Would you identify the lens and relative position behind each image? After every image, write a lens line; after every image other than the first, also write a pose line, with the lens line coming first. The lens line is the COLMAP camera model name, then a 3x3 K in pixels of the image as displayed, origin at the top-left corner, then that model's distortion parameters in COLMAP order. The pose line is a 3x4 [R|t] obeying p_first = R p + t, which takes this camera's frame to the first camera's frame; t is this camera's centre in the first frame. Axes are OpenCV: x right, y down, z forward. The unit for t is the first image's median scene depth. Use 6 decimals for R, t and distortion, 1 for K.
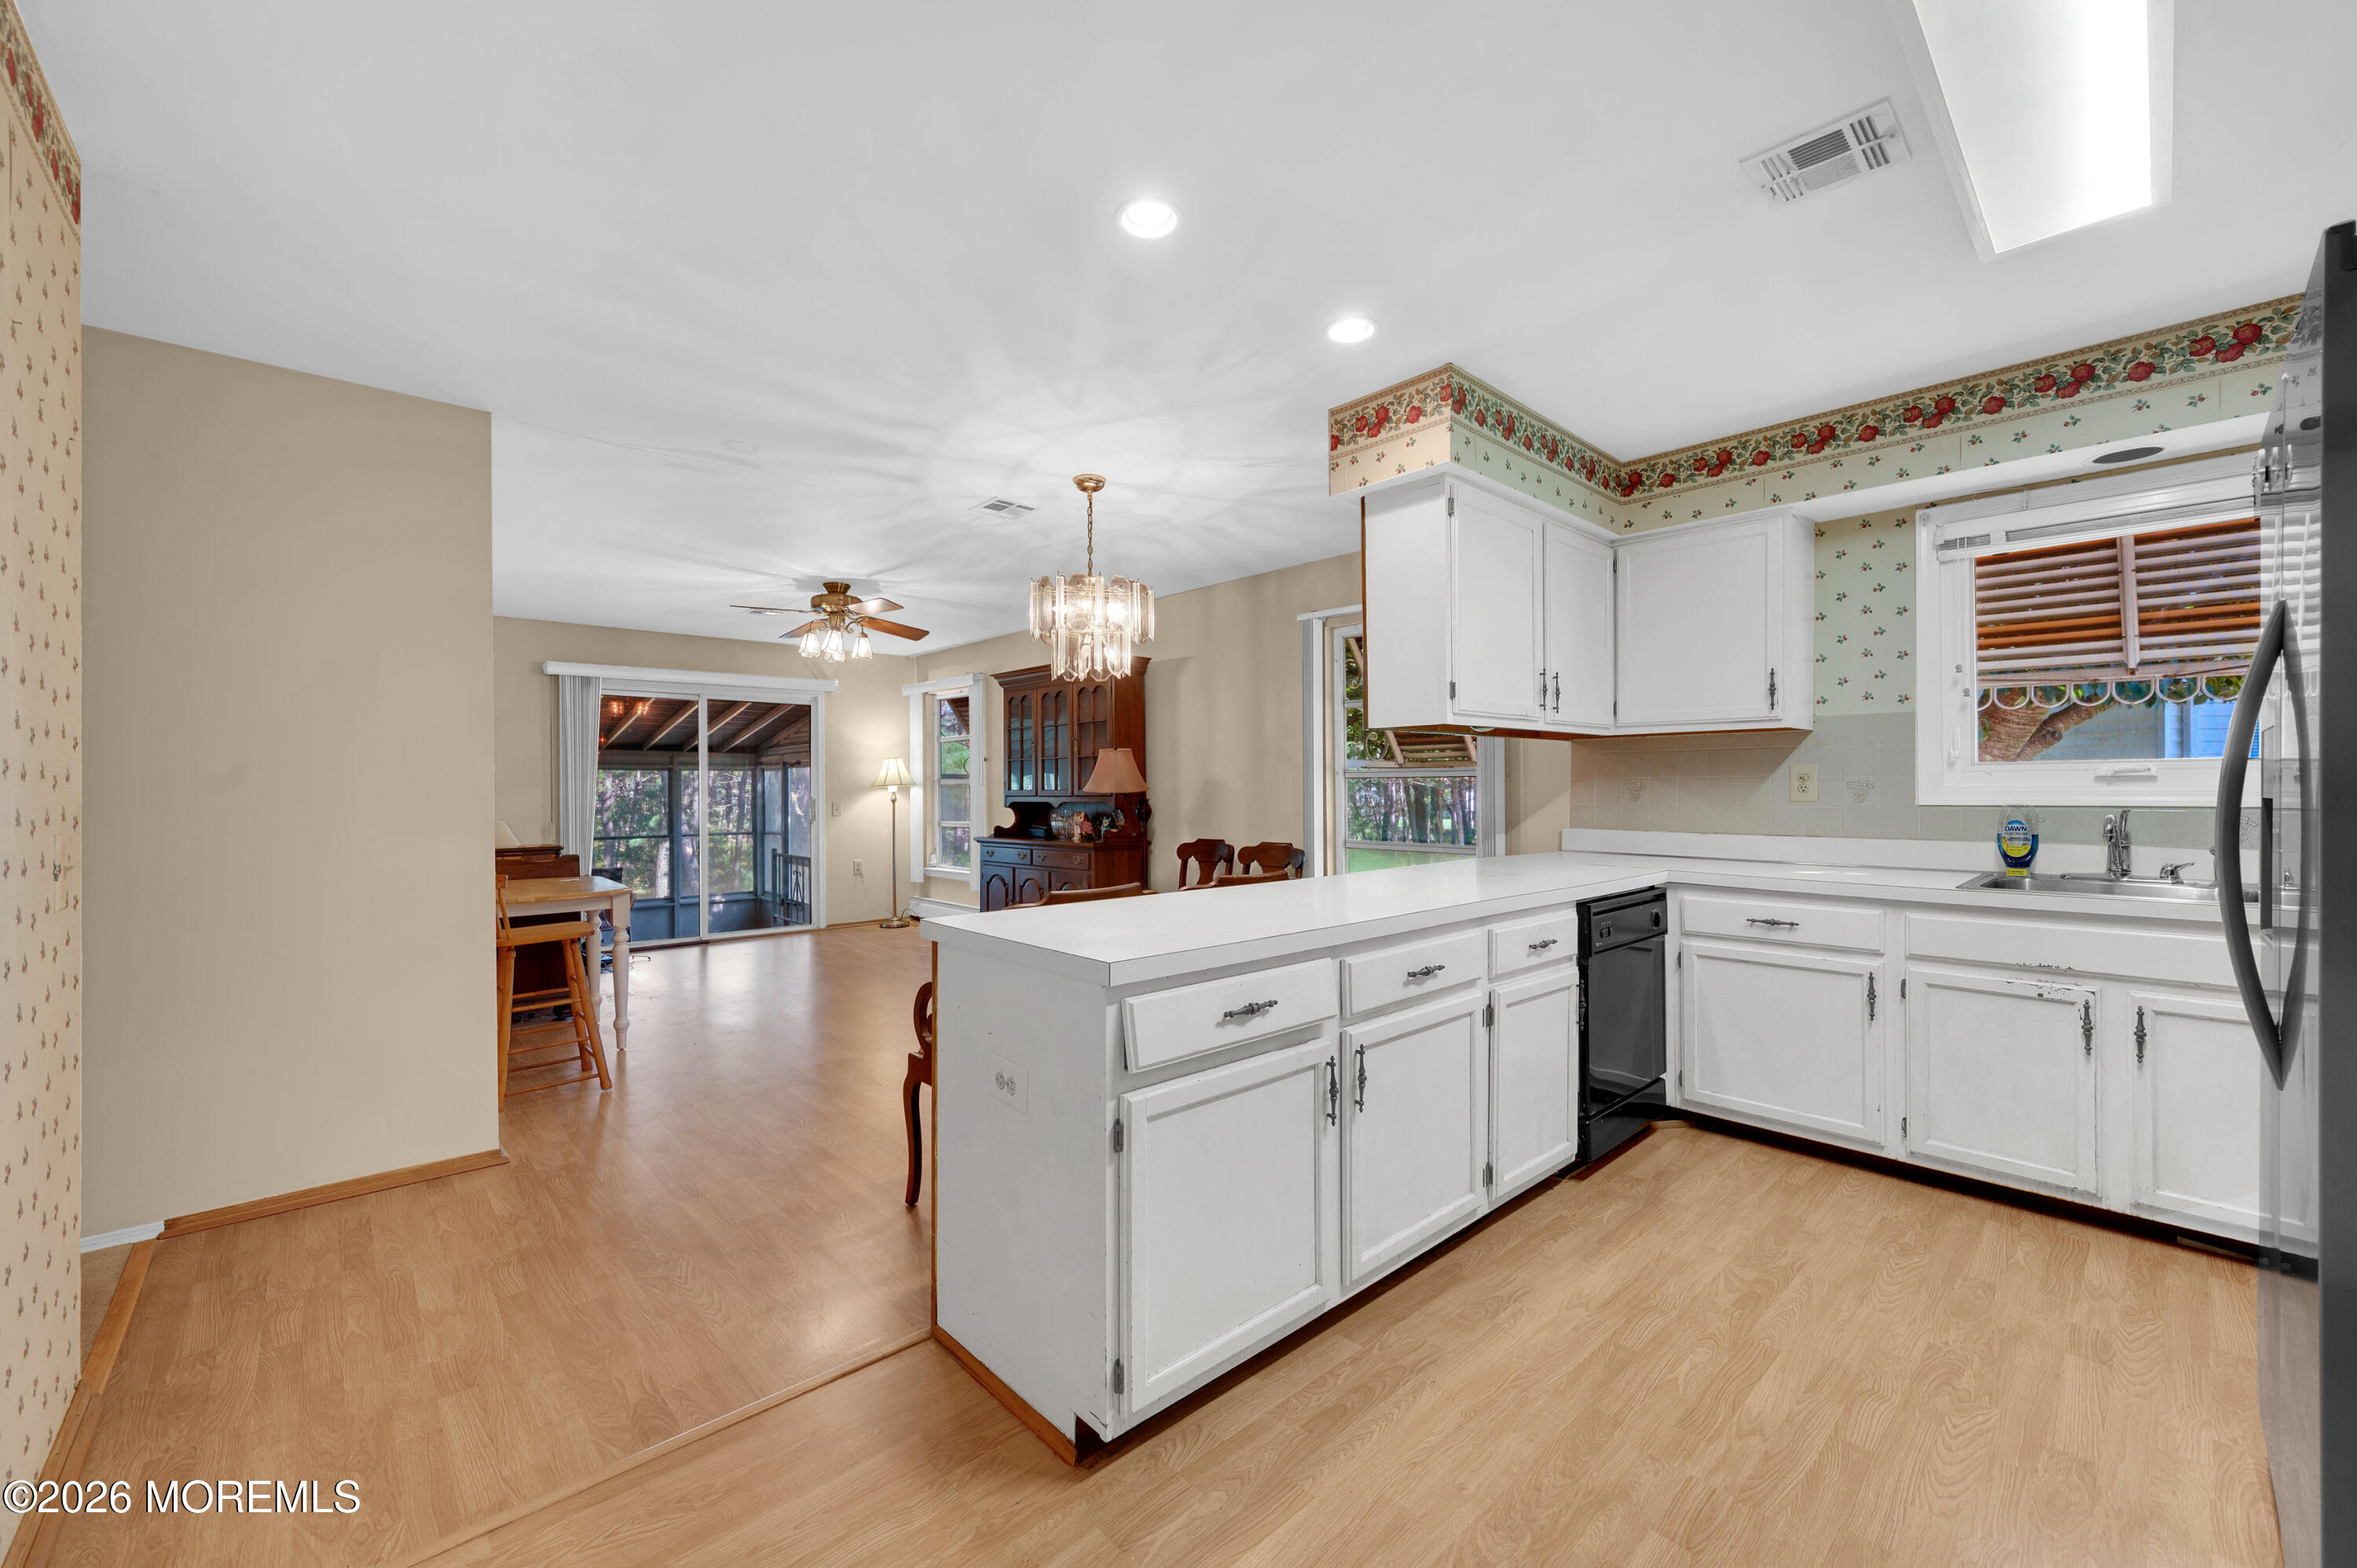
lens RADIAL K [[926.0, 0, 1179.0], [0, 926.0, 786.2], [0, 0, 1]] dist [-0.001115, -0.000091]
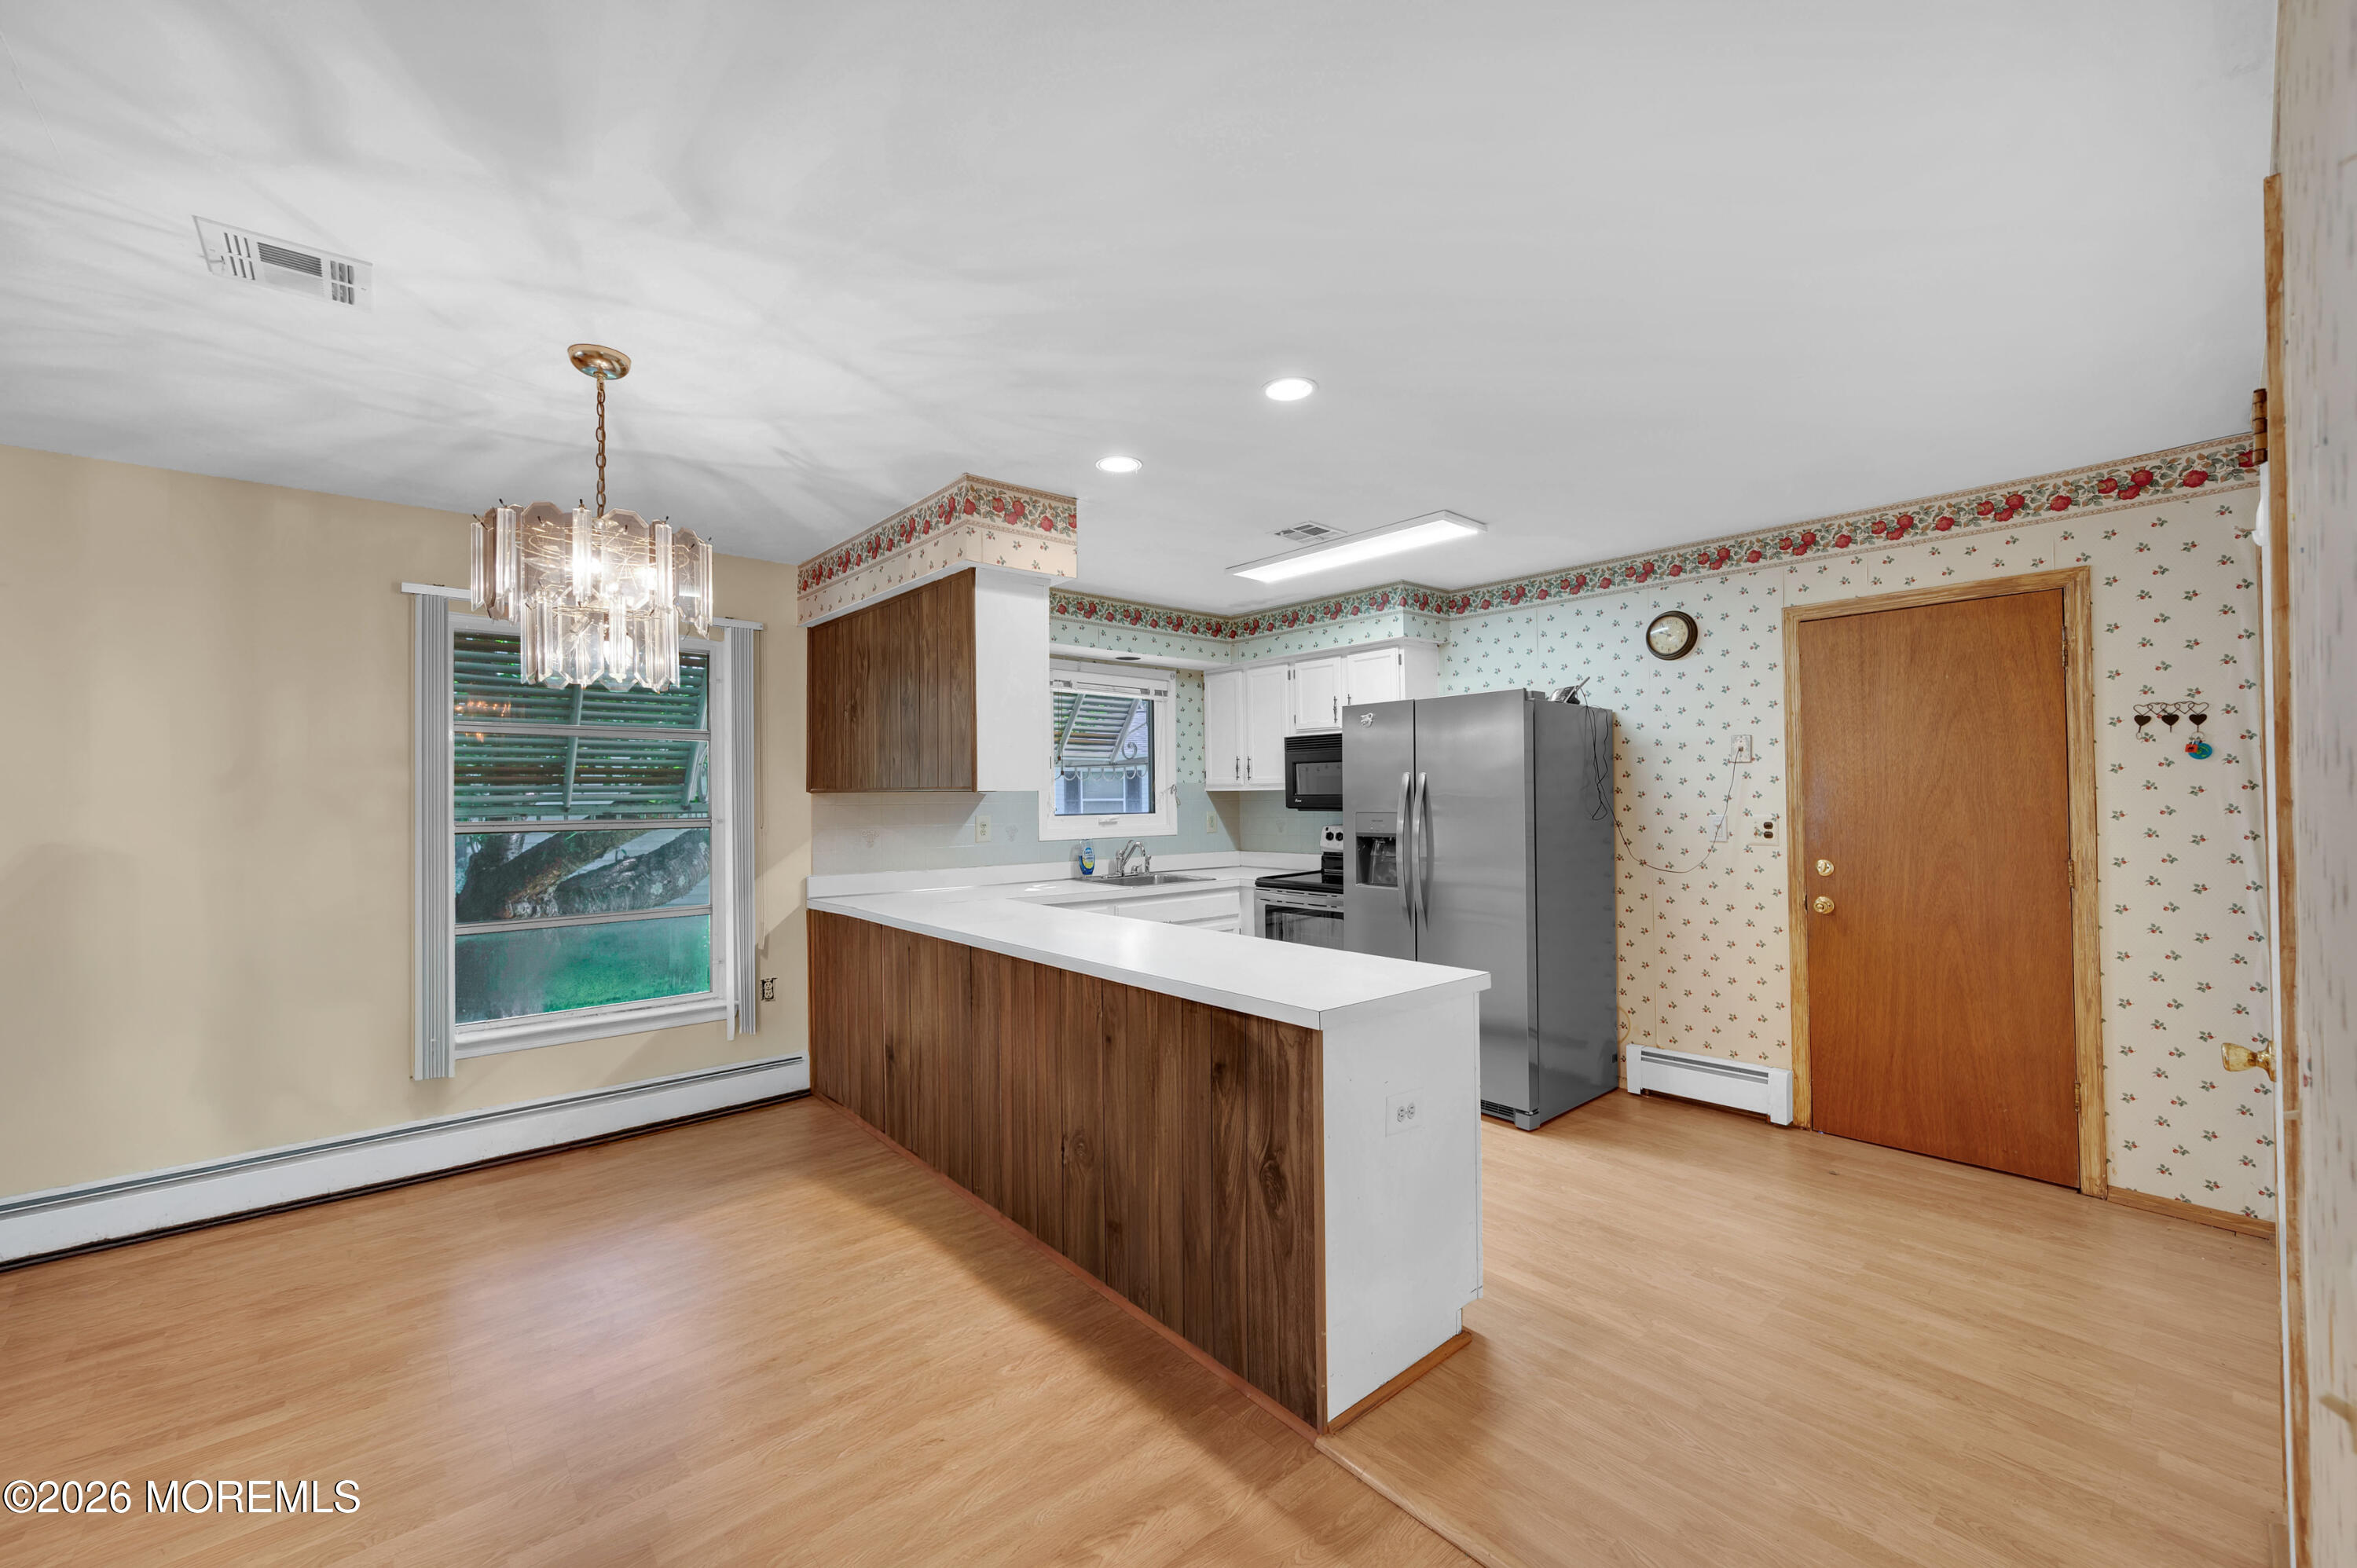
lens RADIAL K [[922.6, 0, 1184.0], [0, 922.6, 785.5], [0, 0, 1]] dist [0.001517, 0.000087]
pose [[0.031706, 0.016071, 0.999368, -0.740704], [0.007215, 0.999841, -0.016308, -0.044850], [-0.999471, 0.007727, 0.031585, 0.661324]]
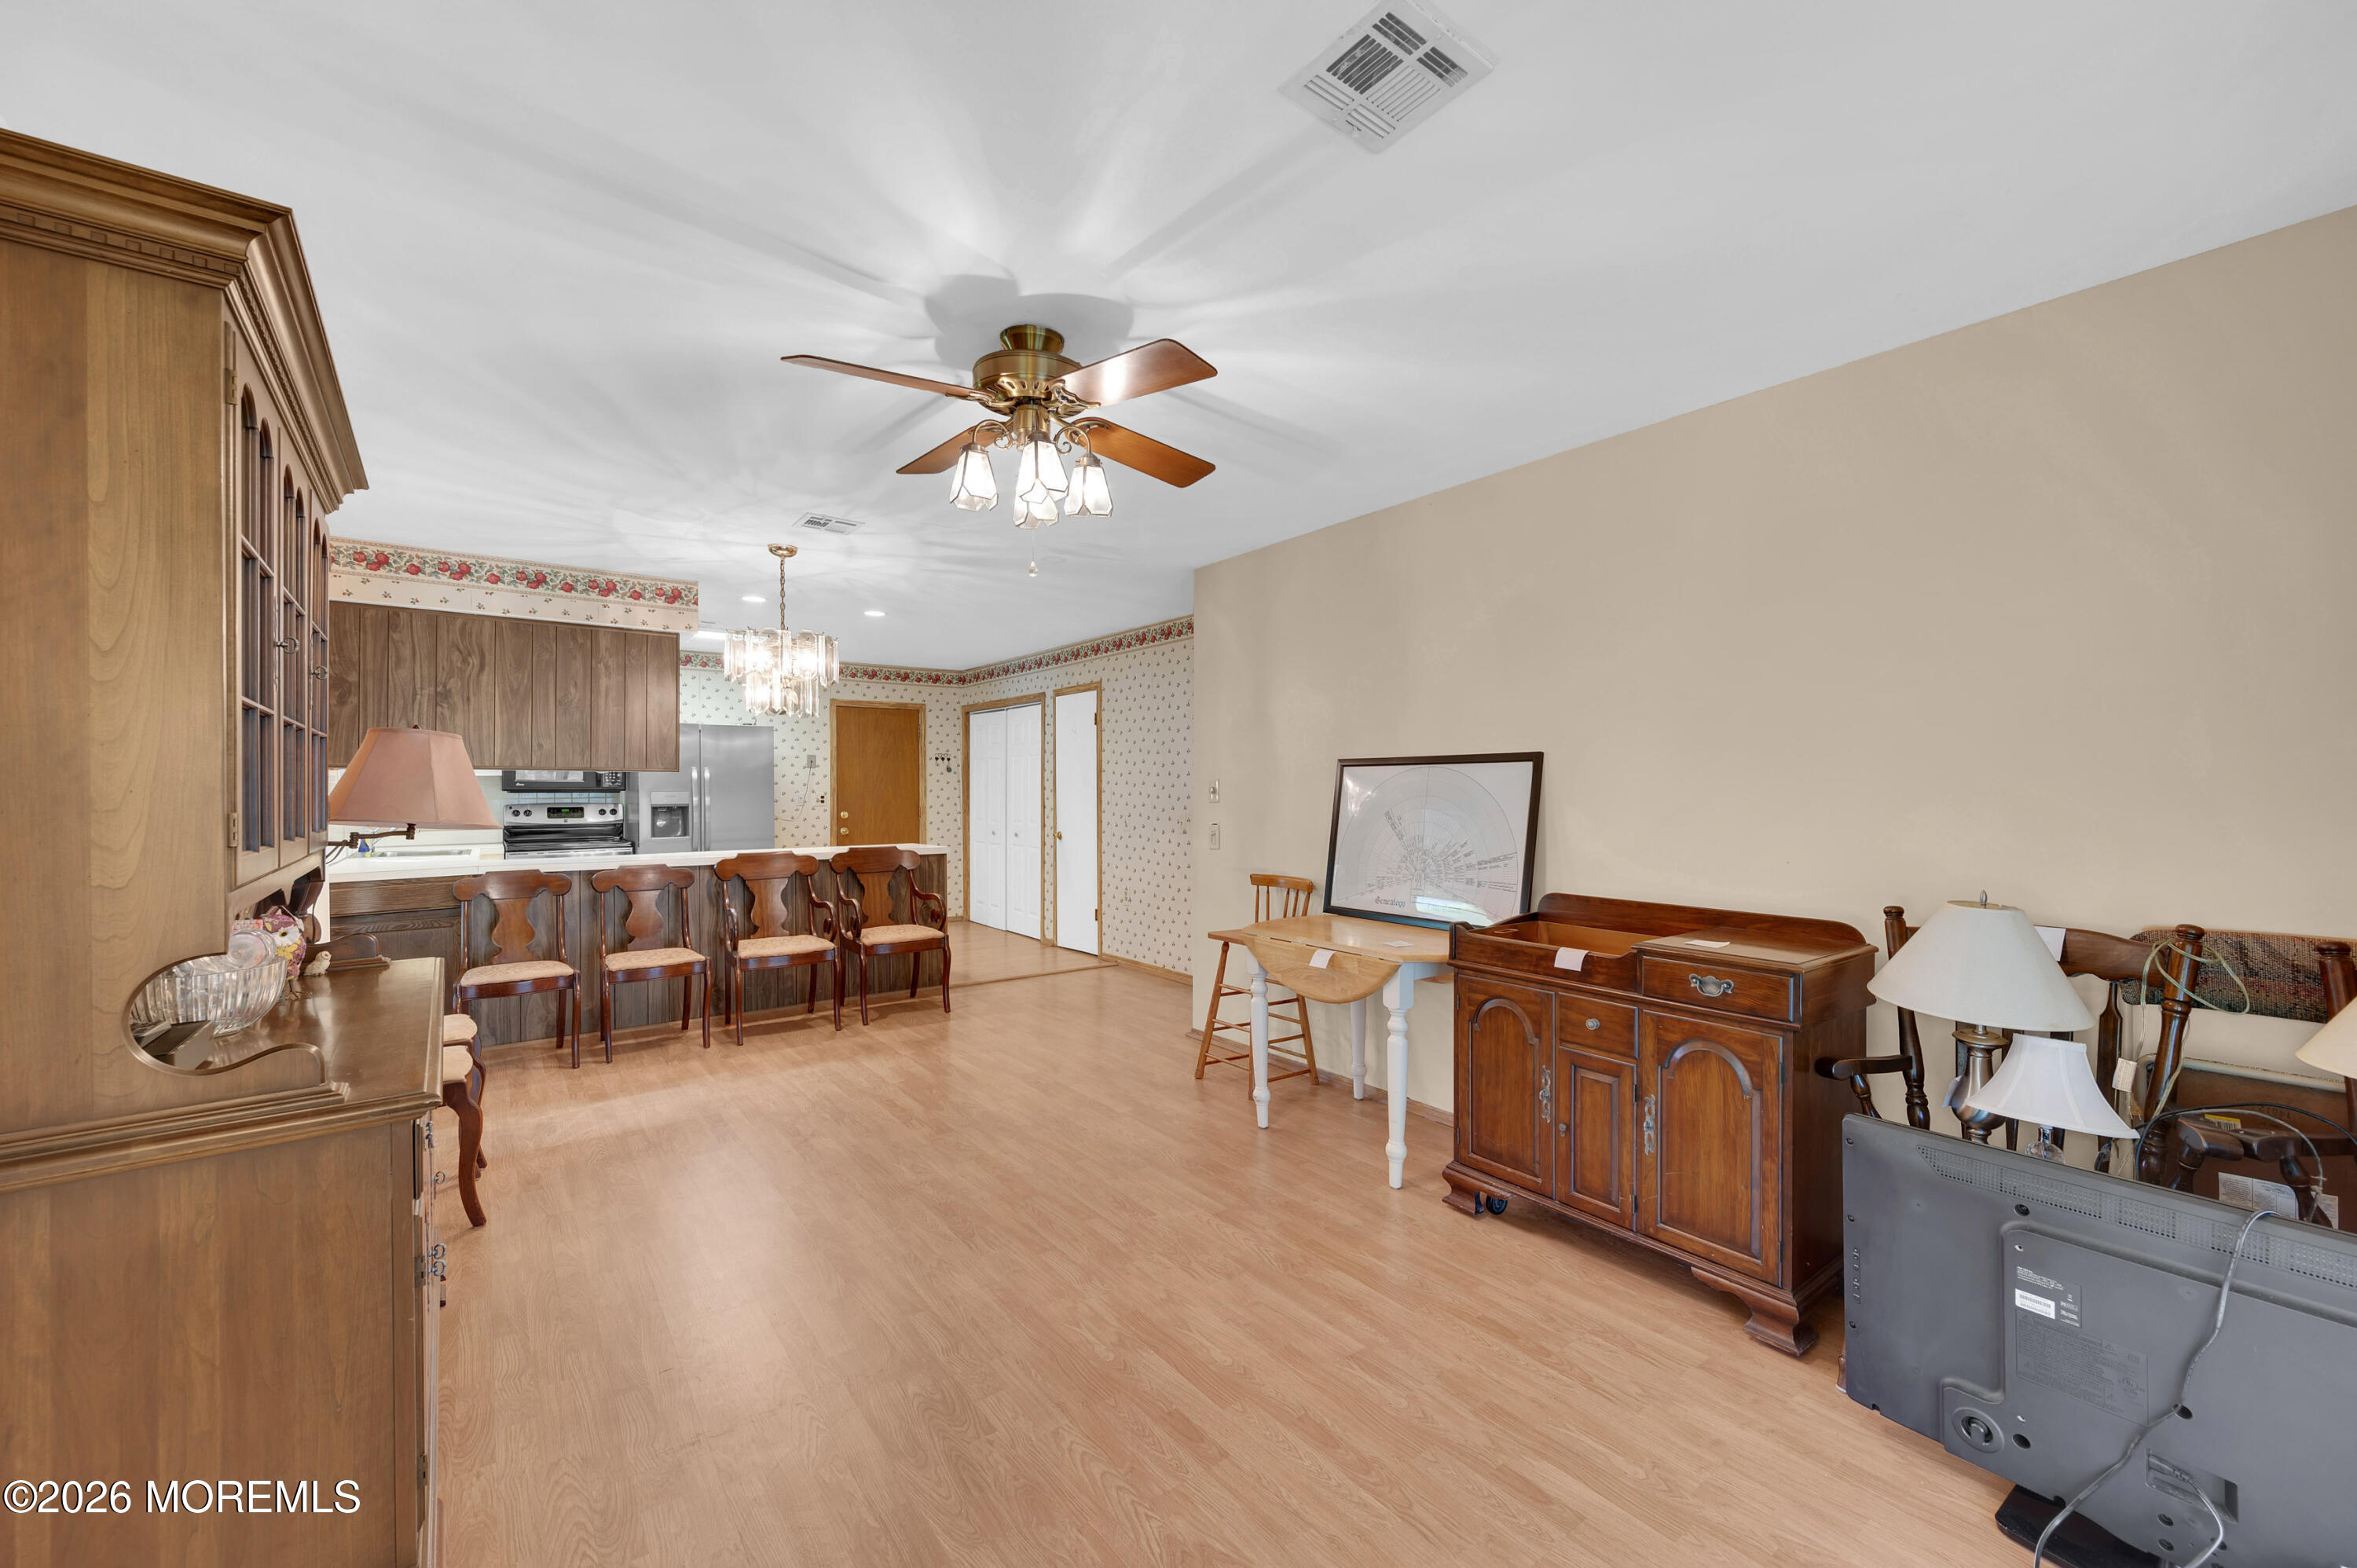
lens RADIAL K [[926.0, 0, 1179.0], [0, 926.0, 786.2], [0, 0, 1]] dist [-0.001115, -0.000091]
pose [[-0.994630, 0.009889, 0.103025, -0.785333], [0.009370, 0.999941, -0.005521, -0.016546], [-0.103073, -0.004526, -0.994663, 2.319299]]
